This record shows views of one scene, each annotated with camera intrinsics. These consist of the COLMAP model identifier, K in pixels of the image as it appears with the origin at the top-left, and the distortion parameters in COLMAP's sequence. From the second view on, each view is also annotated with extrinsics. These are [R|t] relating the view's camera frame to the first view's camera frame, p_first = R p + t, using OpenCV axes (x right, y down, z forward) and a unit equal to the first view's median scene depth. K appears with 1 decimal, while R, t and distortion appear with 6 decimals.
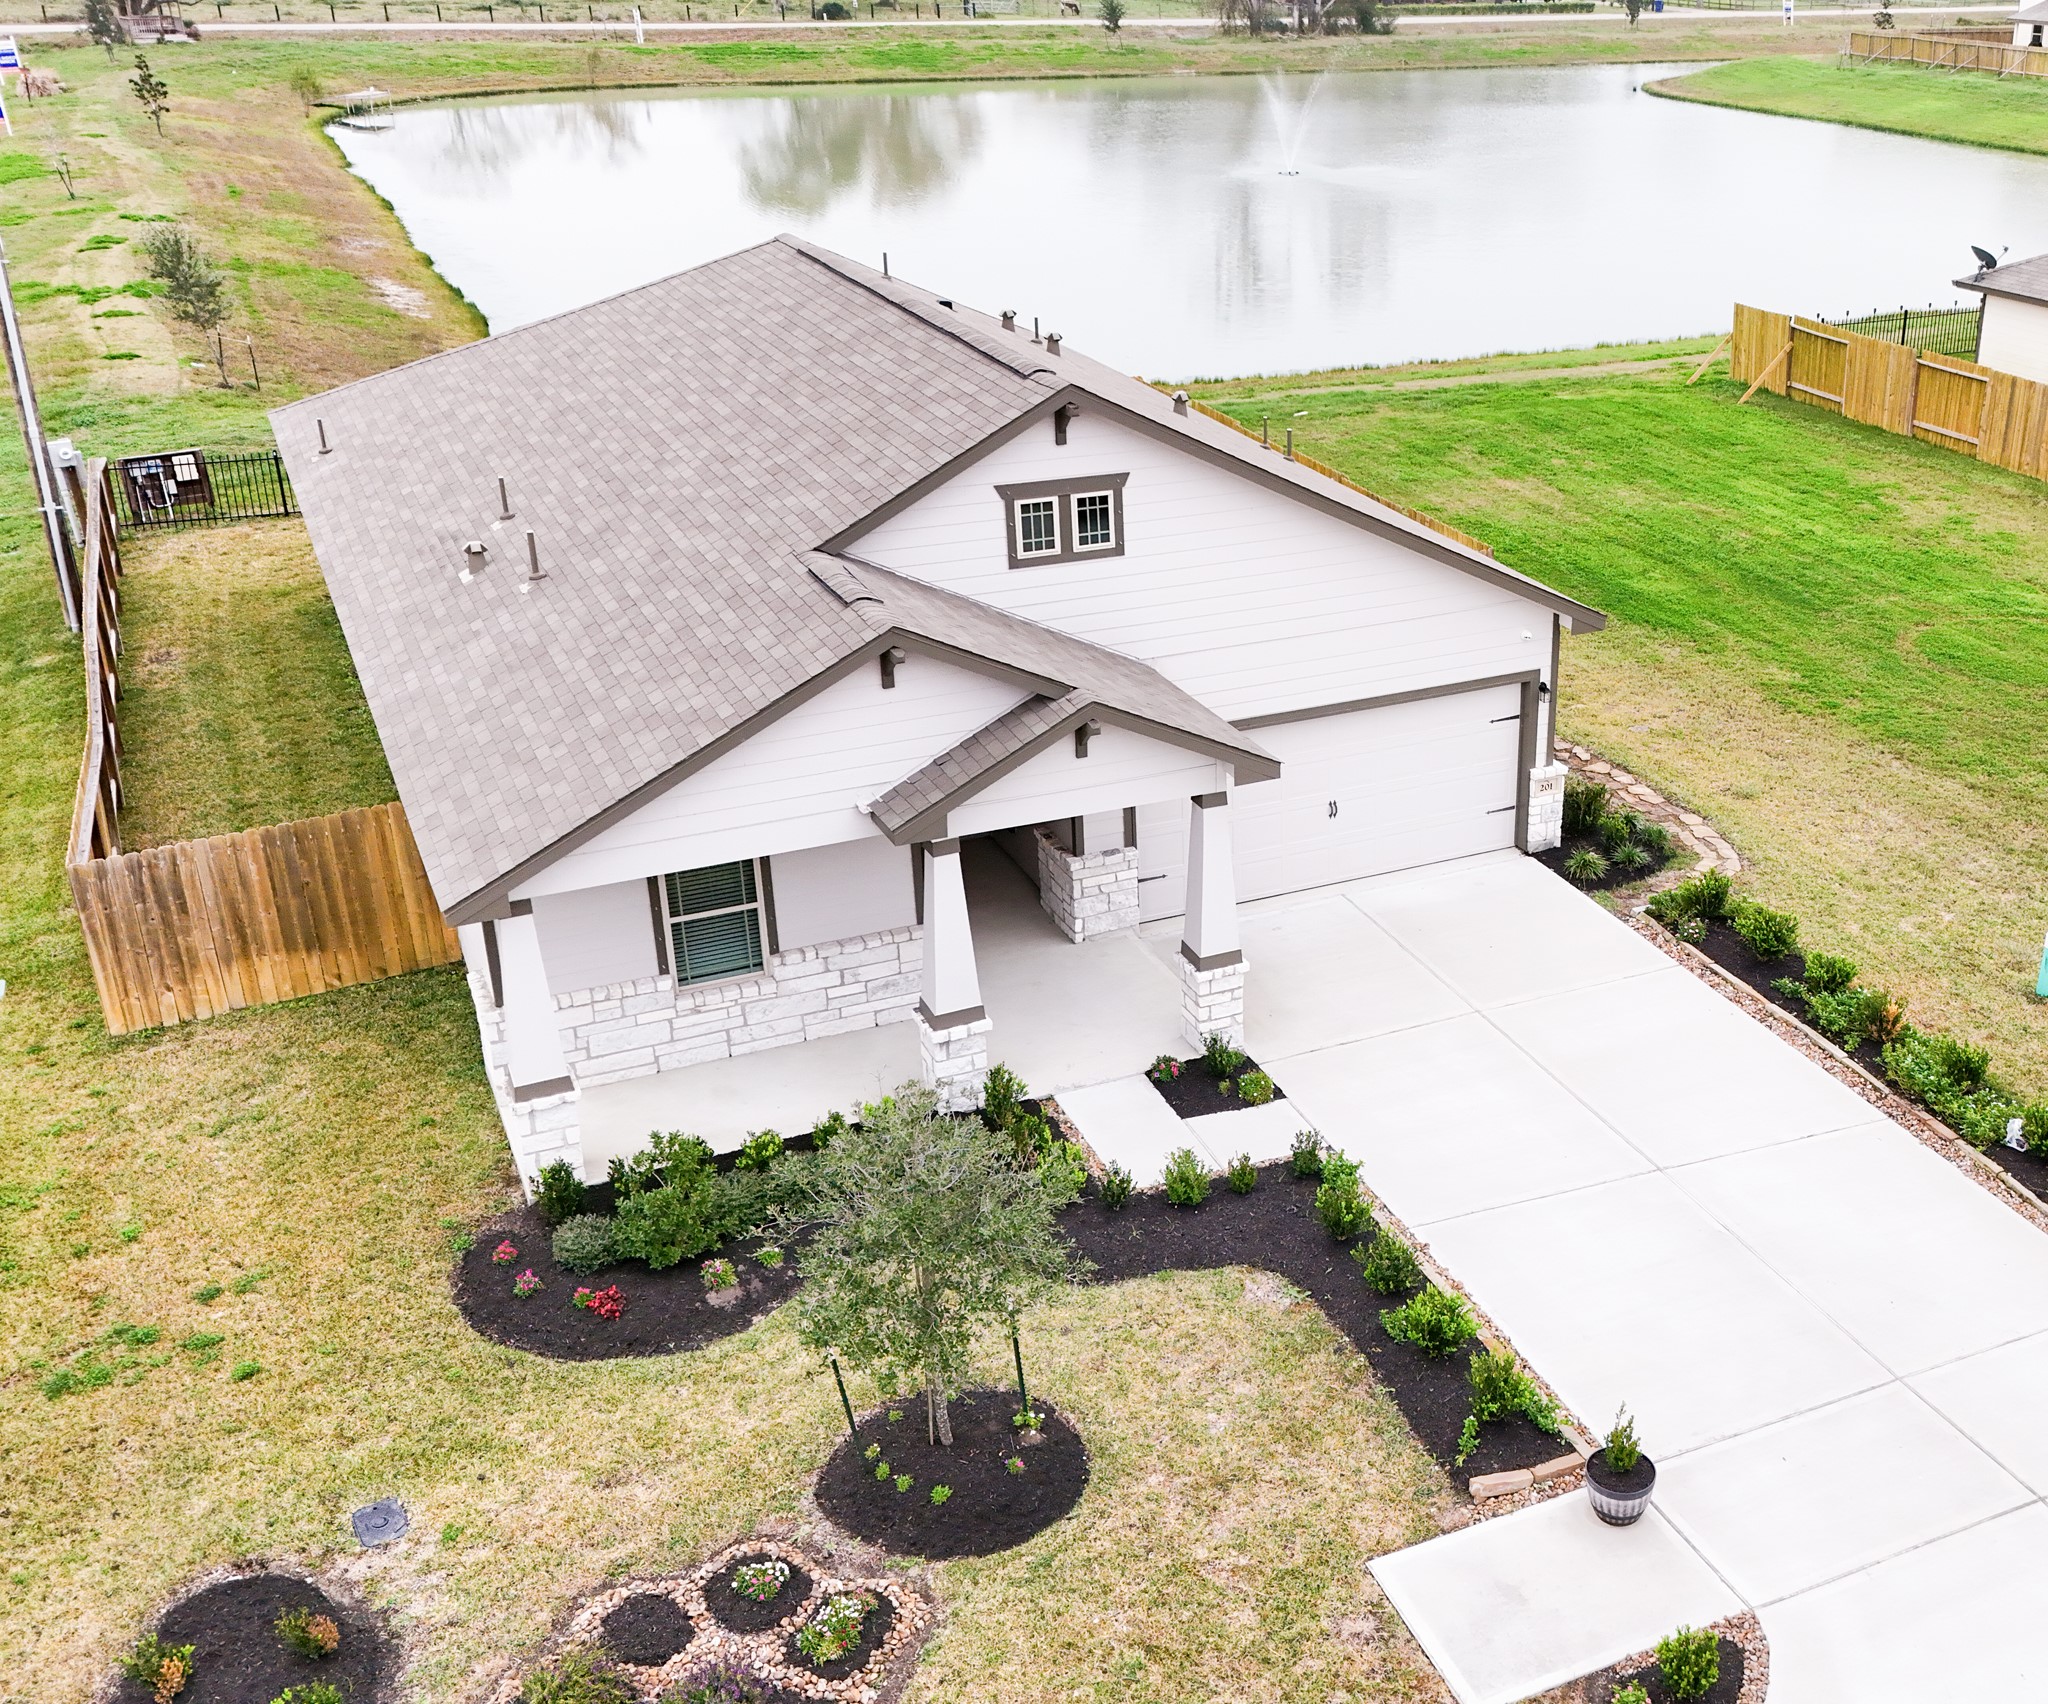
lens RADIAL K [[2089.5, 0, 1329.7], [0, 2089.5, 852.3], [0, 0, 1]] dist [0.092963, -0.148738]
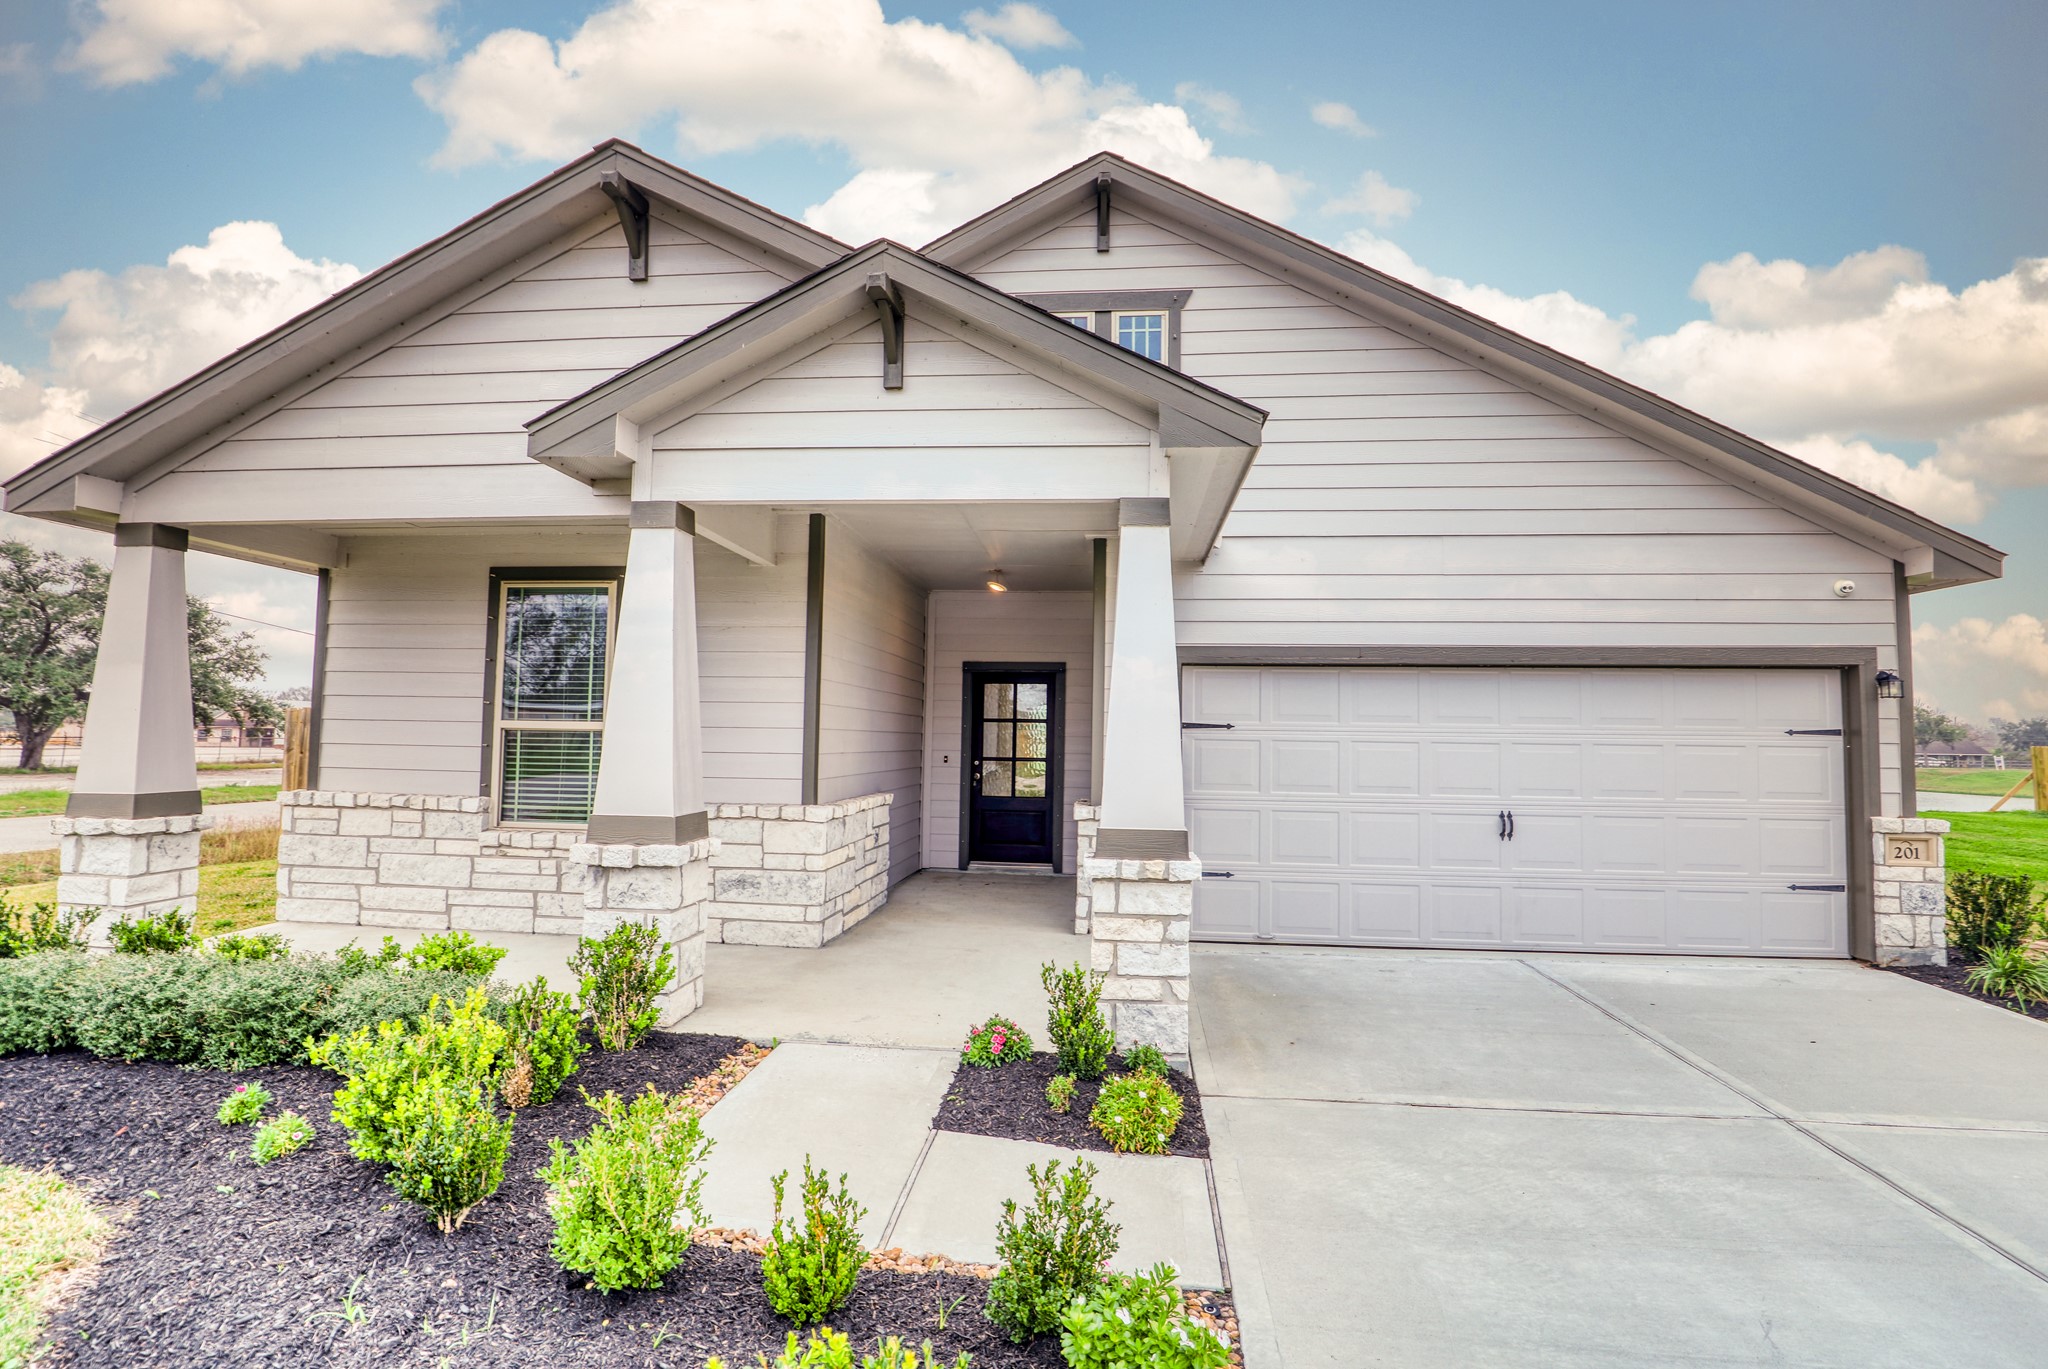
lens RADIAL K [[1018.9, 0, 1012.9], [0, 1018.9, 669.5], [0, 0, 1]] dist [-0.029016, 0.000962]
pose [[0.837487, -0.025628, -0.545856, 0.053842], [-0.230324, 0.889282, -0.395130, 0.112945], [0.495547, 0.456640, 0.738859, 0.752914]]
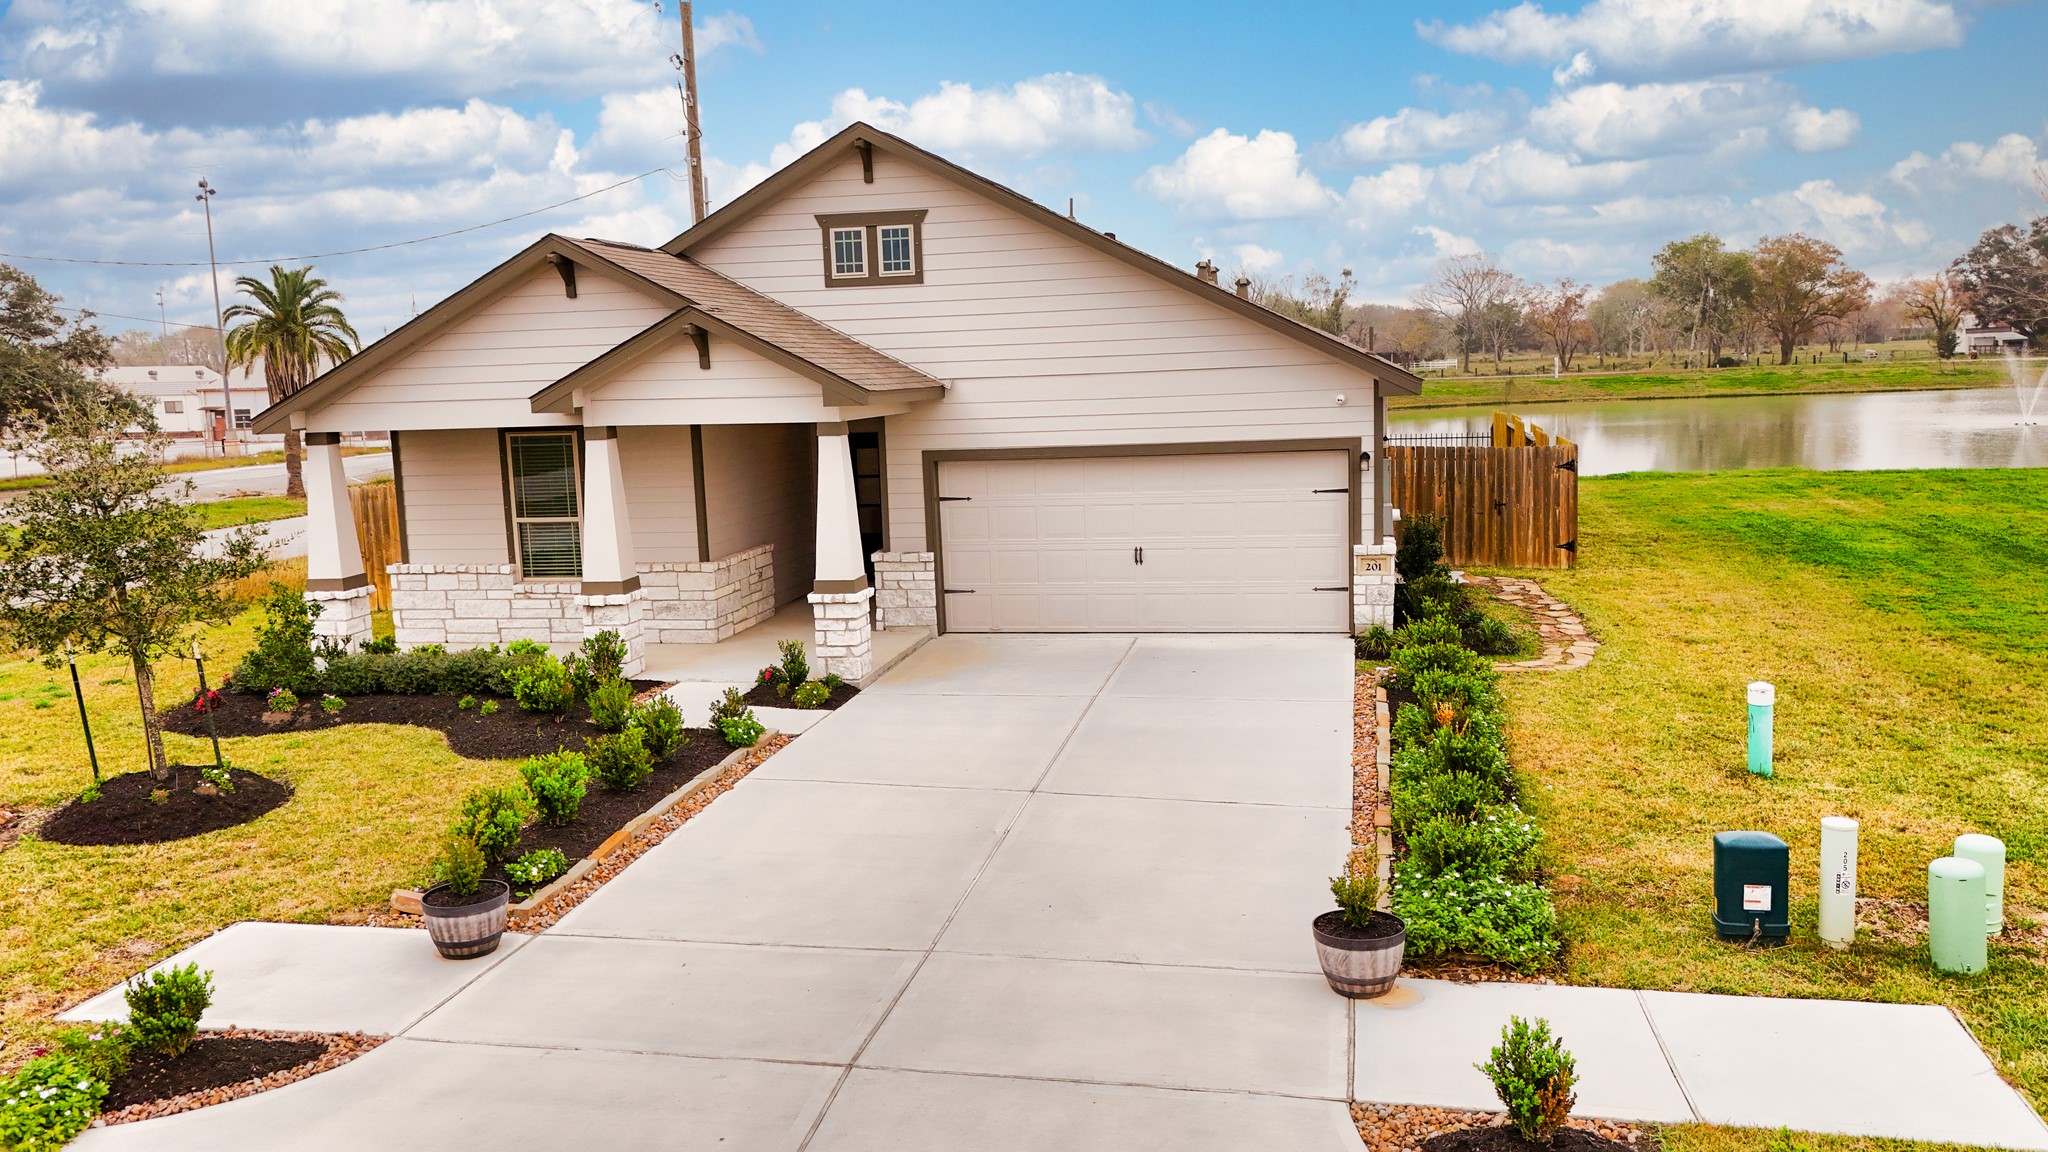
lens RADIAL K [[1540.8, 0, 1024.0], [0, 1540.8, 576.0], [0, 0, 1]] dist [0.041586, -0.003563]
pose [[0.787736, 0.055421, -0.613515, 0.492956], [-0.211958, 0.959517, -0.185473, 0.166144], [0.578399, 0.276143, 0.767593, 0.425058]]
